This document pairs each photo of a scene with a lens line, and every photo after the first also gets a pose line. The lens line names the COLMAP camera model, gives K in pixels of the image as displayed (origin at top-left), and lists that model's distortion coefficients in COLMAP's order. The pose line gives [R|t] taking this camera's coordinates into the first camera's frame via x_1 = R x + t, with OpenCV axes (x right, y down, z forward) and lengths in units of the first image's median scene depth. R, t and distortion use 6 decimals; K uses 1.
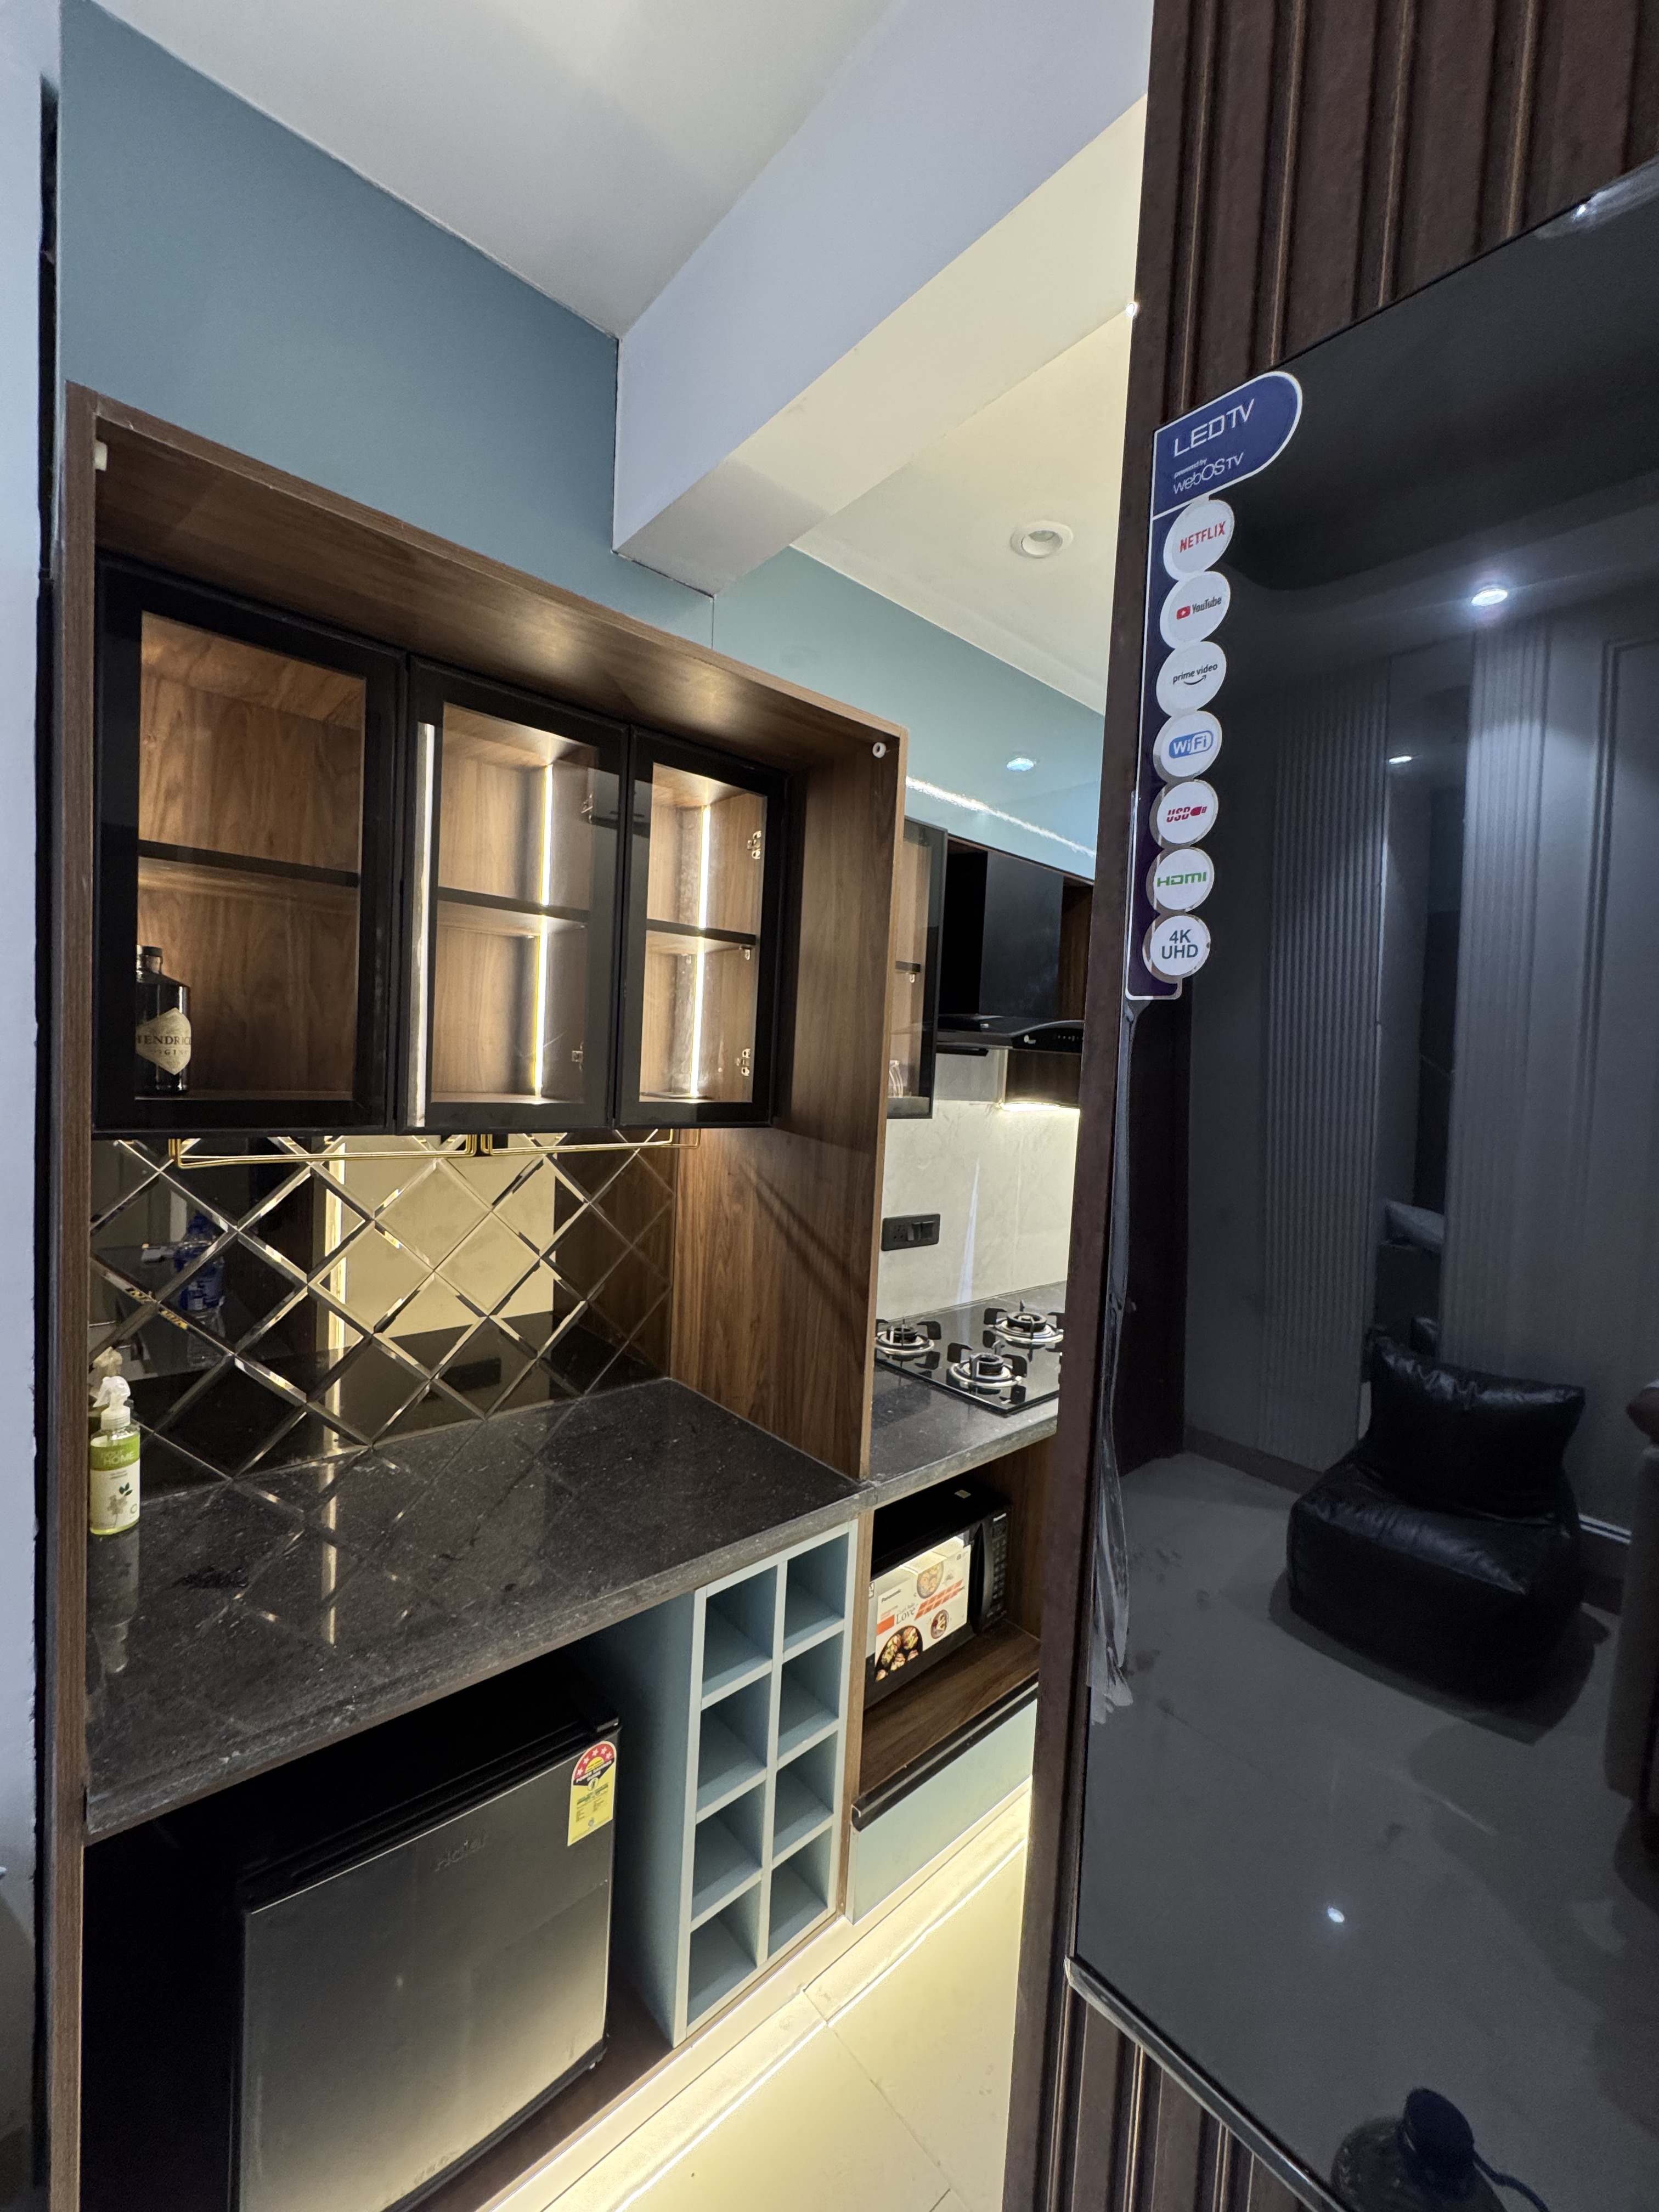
lens RADIAL K [[879.4, 0, 830.1], [0, 879.4, 1101.4], [0, 0, 1]] dist [-0.002910, 0.000508]
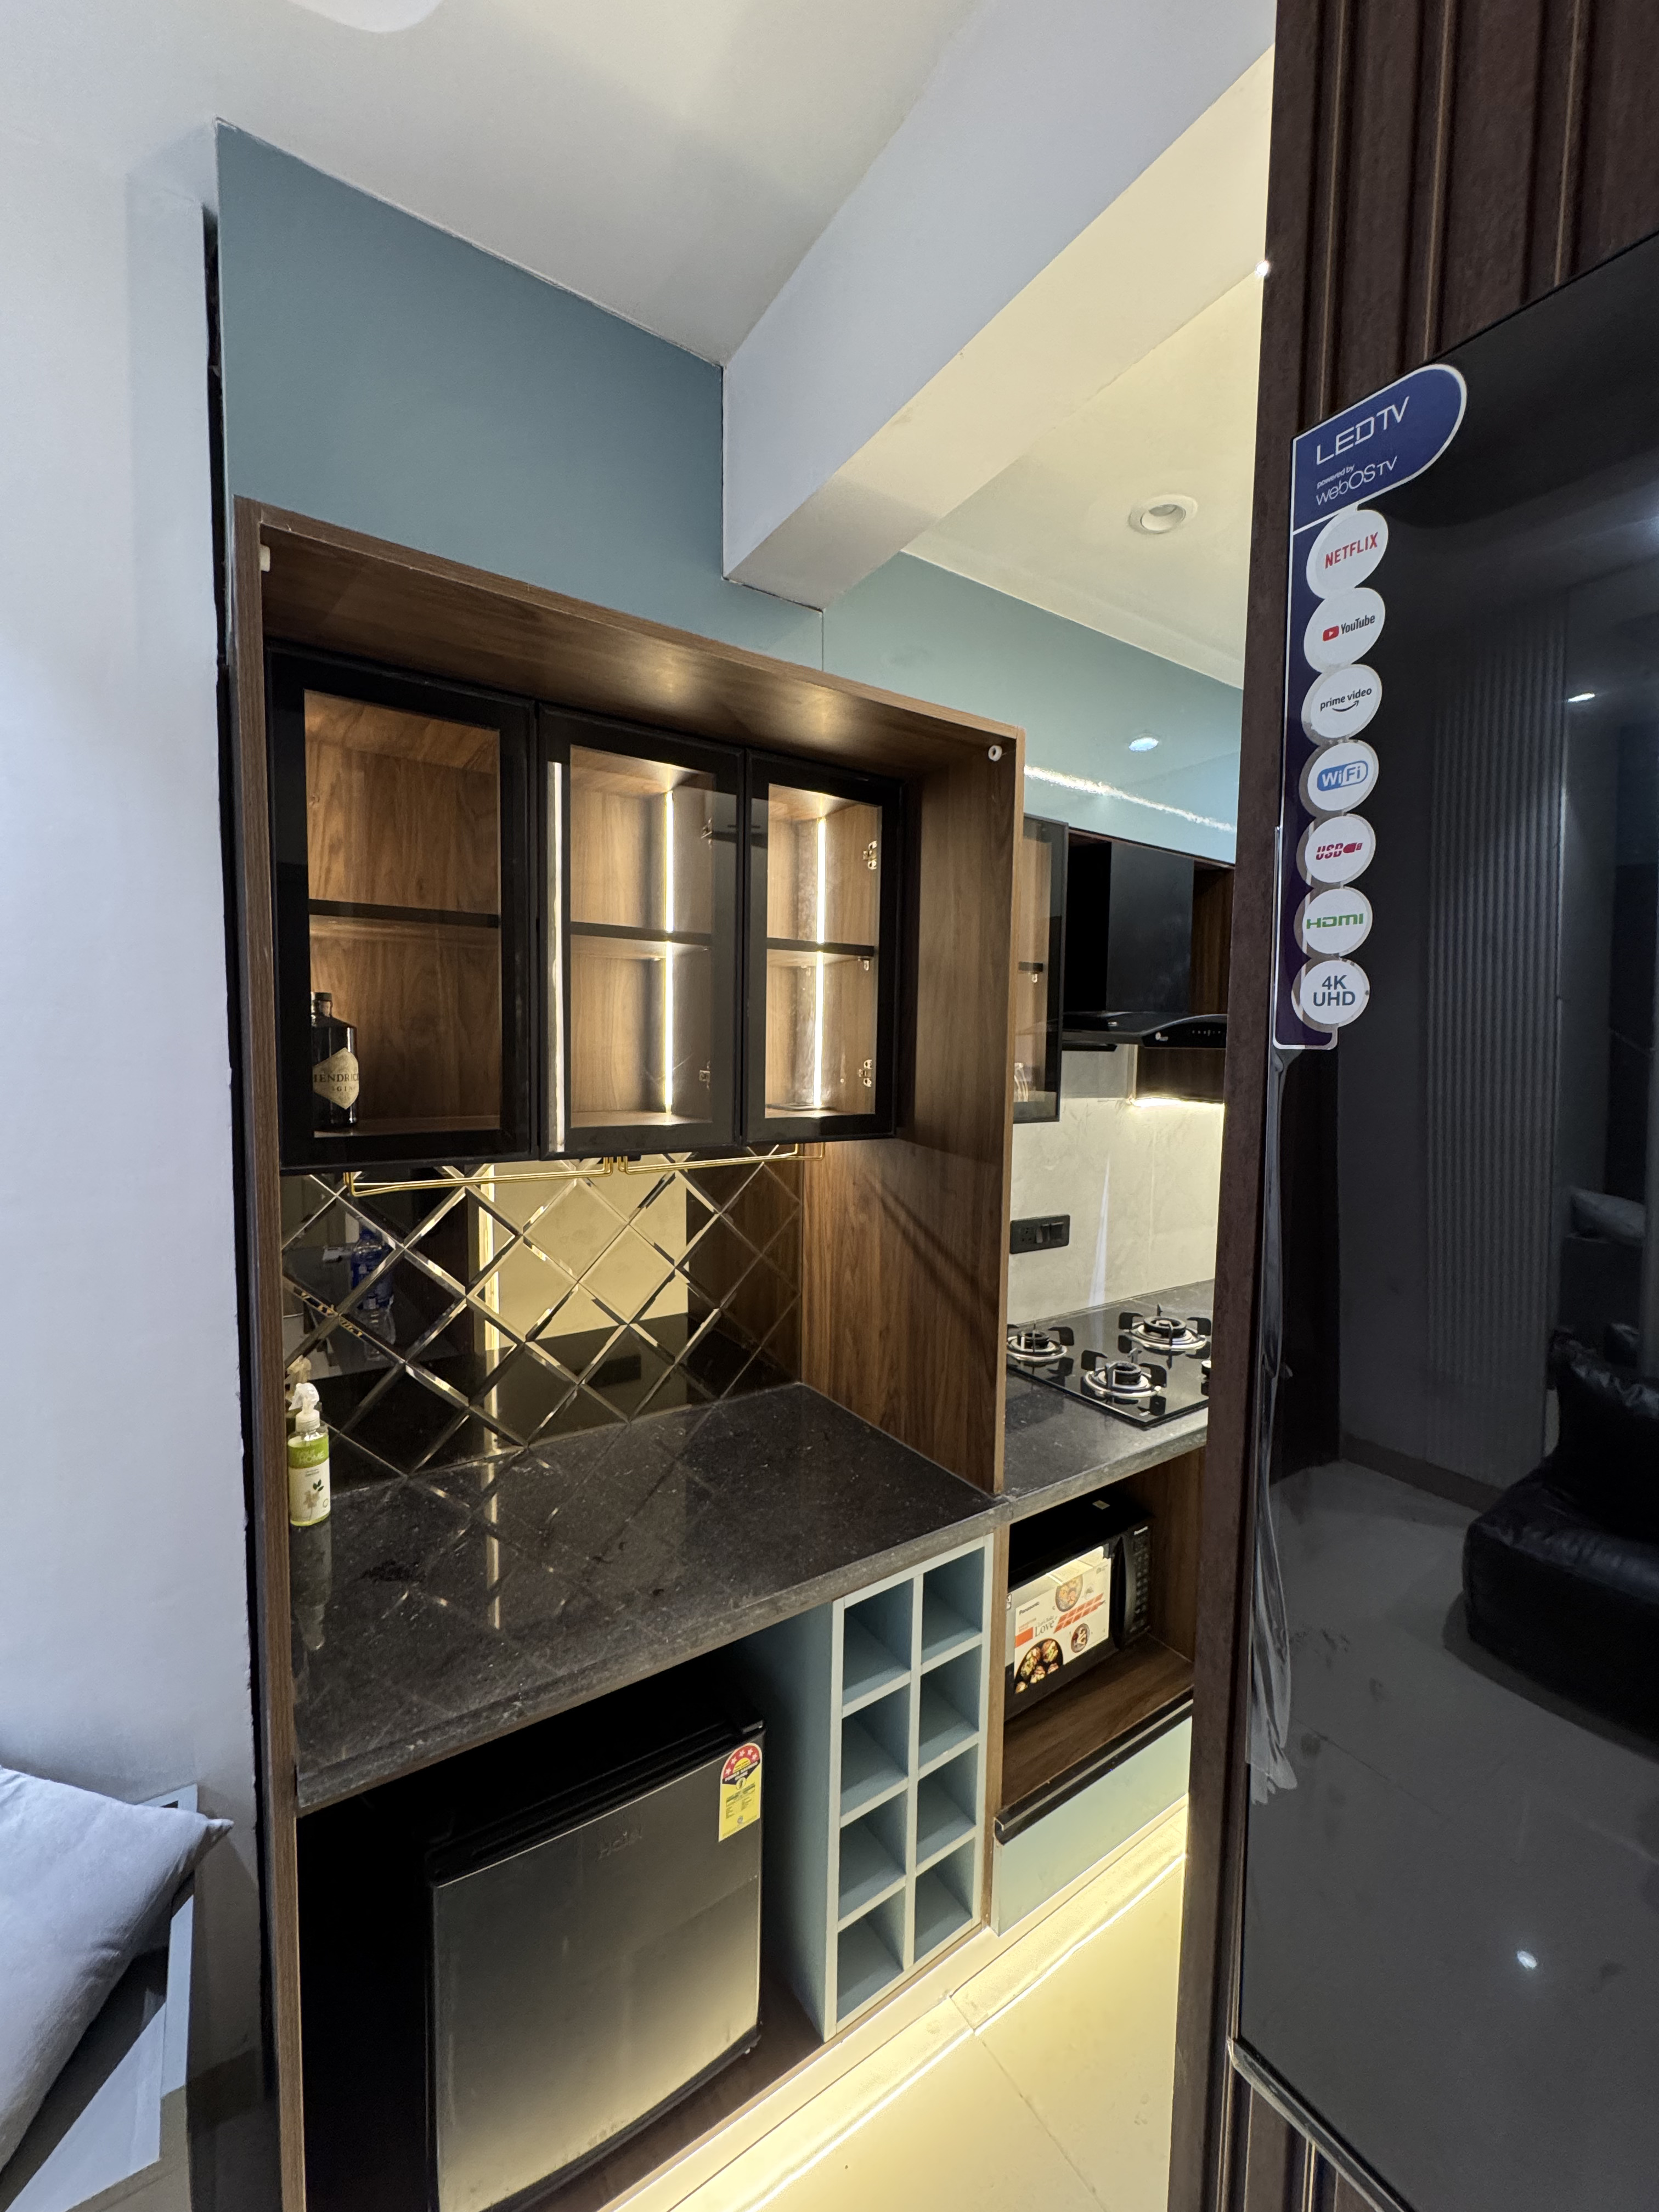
lens RADIAL K [[879.4, 0, 831.9], [0, 879.4, 1092.5], [0, 0, 1]] dist [-0.002910, 0.000508]
pose [[0.990660, -0.026006, -0.133855, -0.003295], [0.027875, 0.999538, 0.012108, -0.041813], [0.133478, -0.015726, 0.990927, 0.001643]]
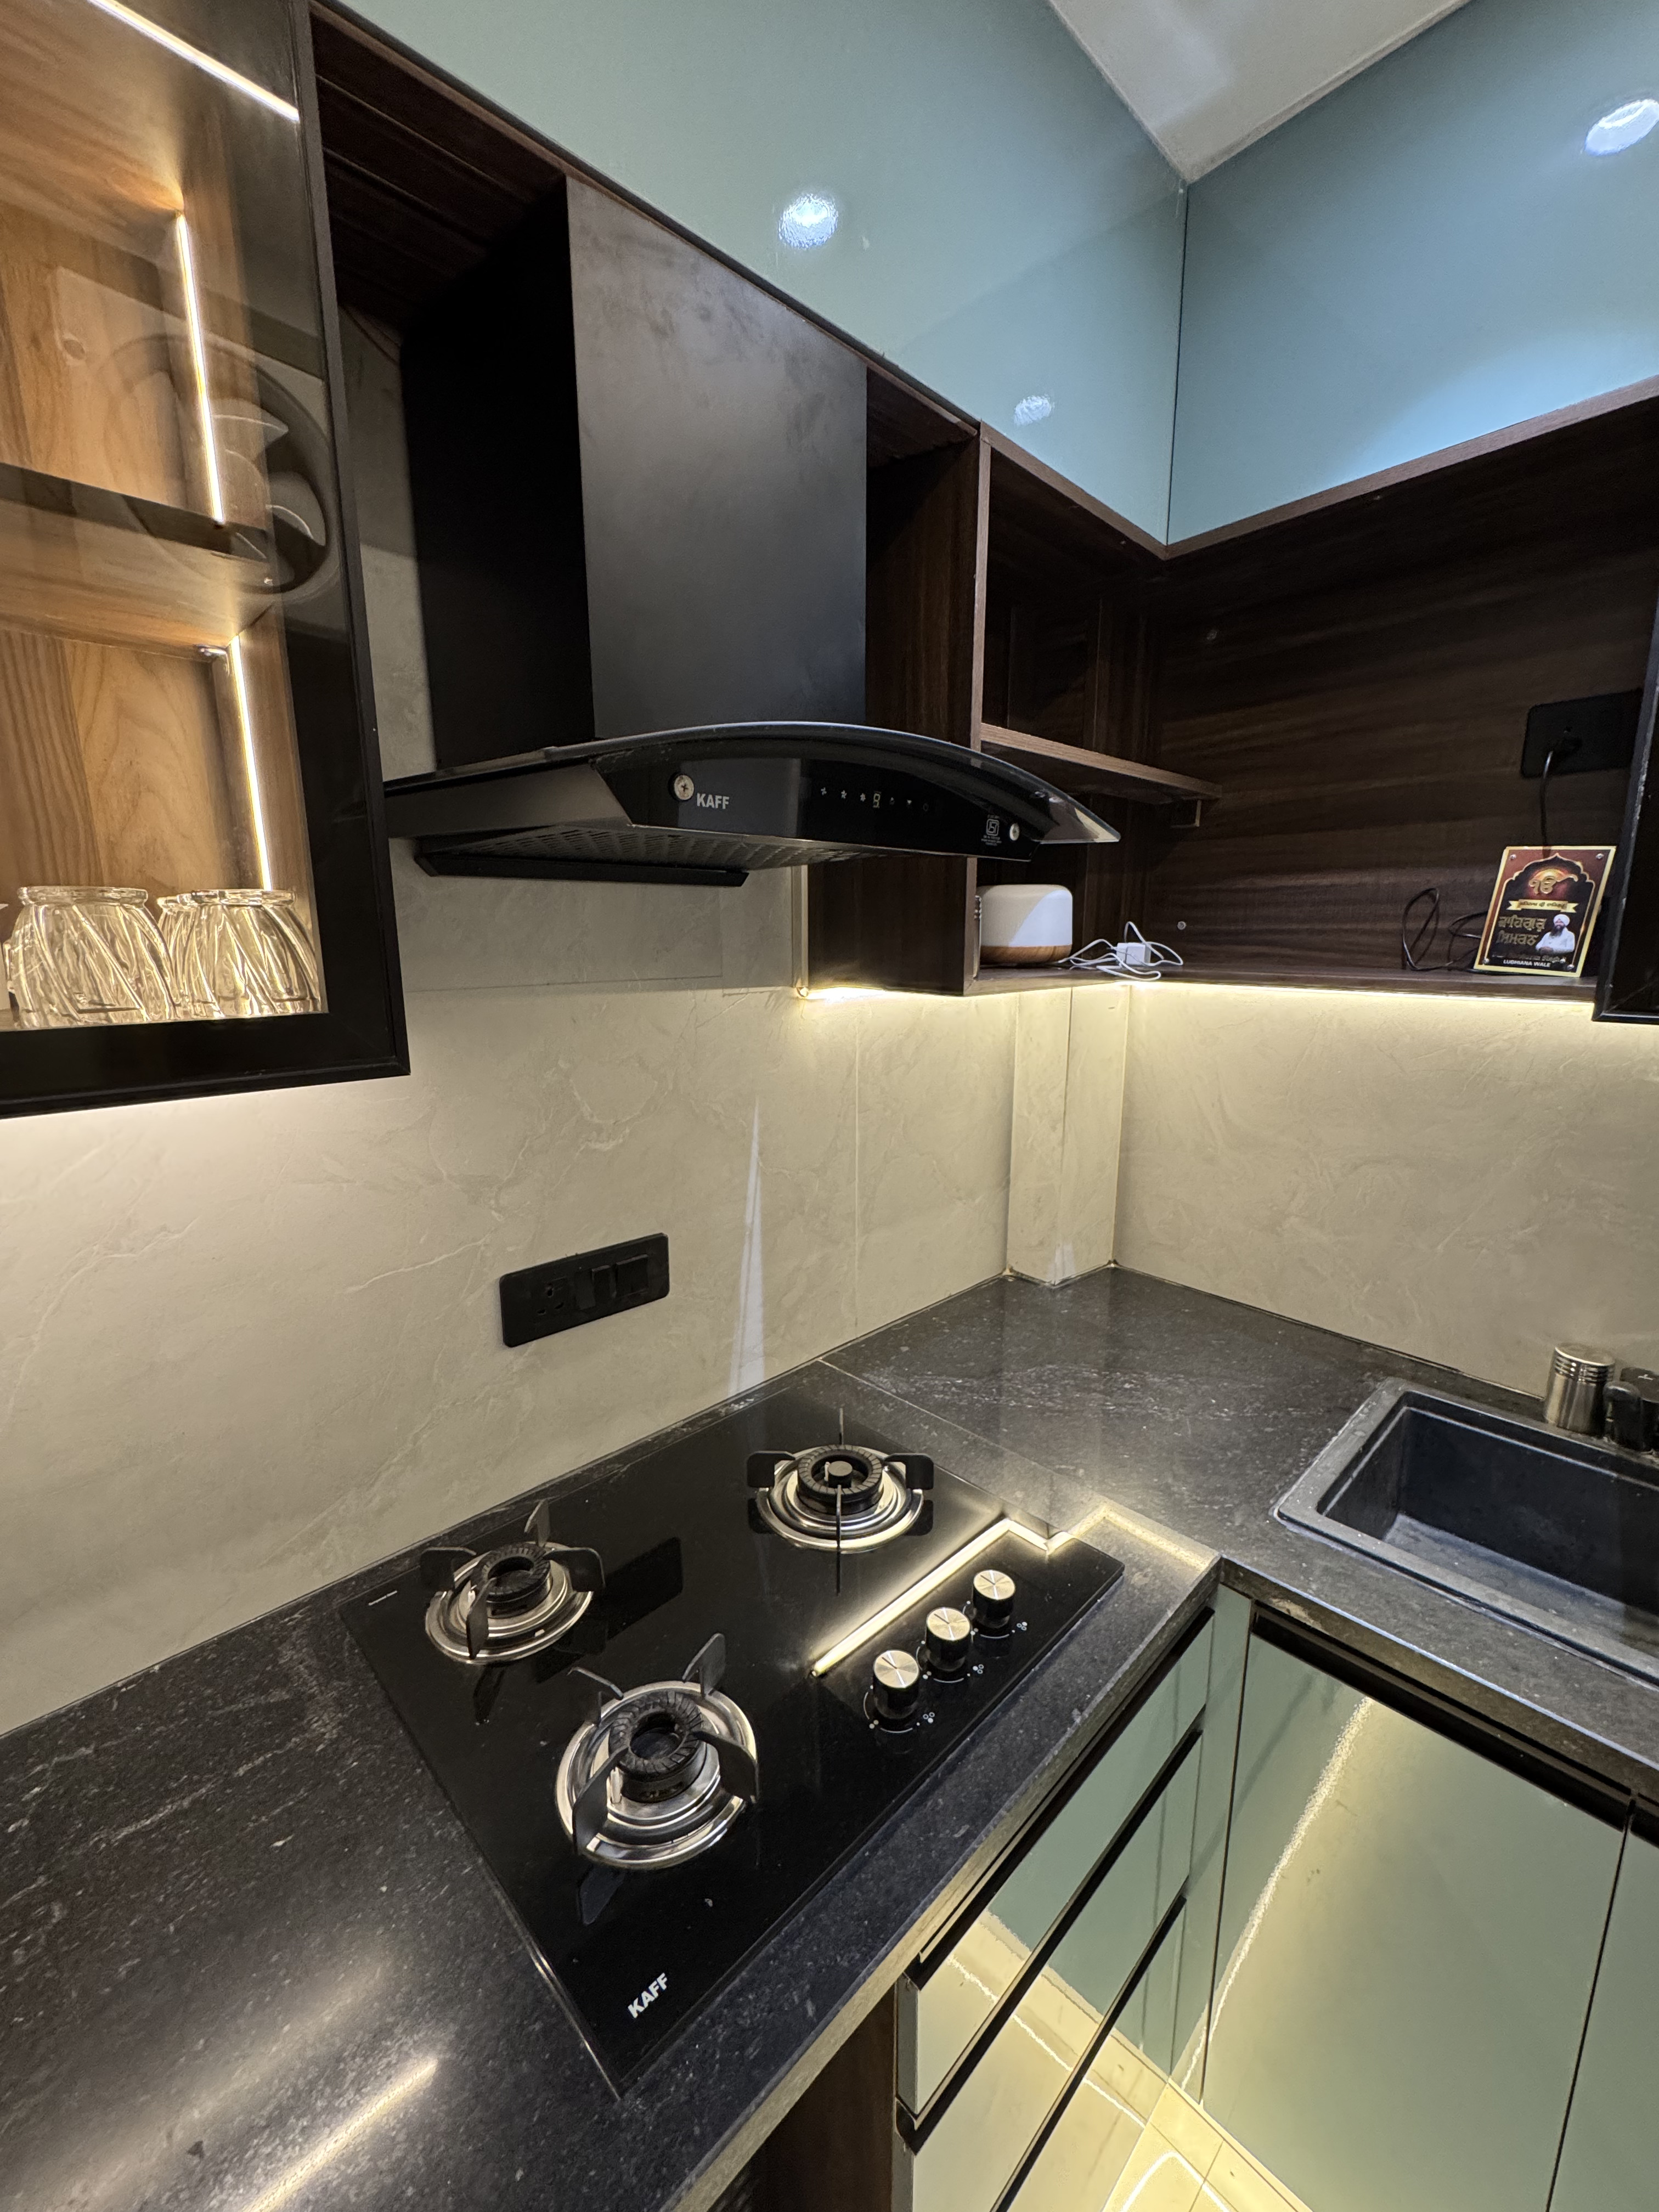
lens RADIAL K [[879.4, 0, 815.3], [0, 879.4, 1107.0], [0, 0, 1]] dist [-0.002910, 0.000508]
pose [[0.997991, -0.060925, 0.017387, 0.307854], [0.057333, 0.985219, 0.161421, -0.016890], [-0.026965, -0.160100, 0.986732, 0.837723]]
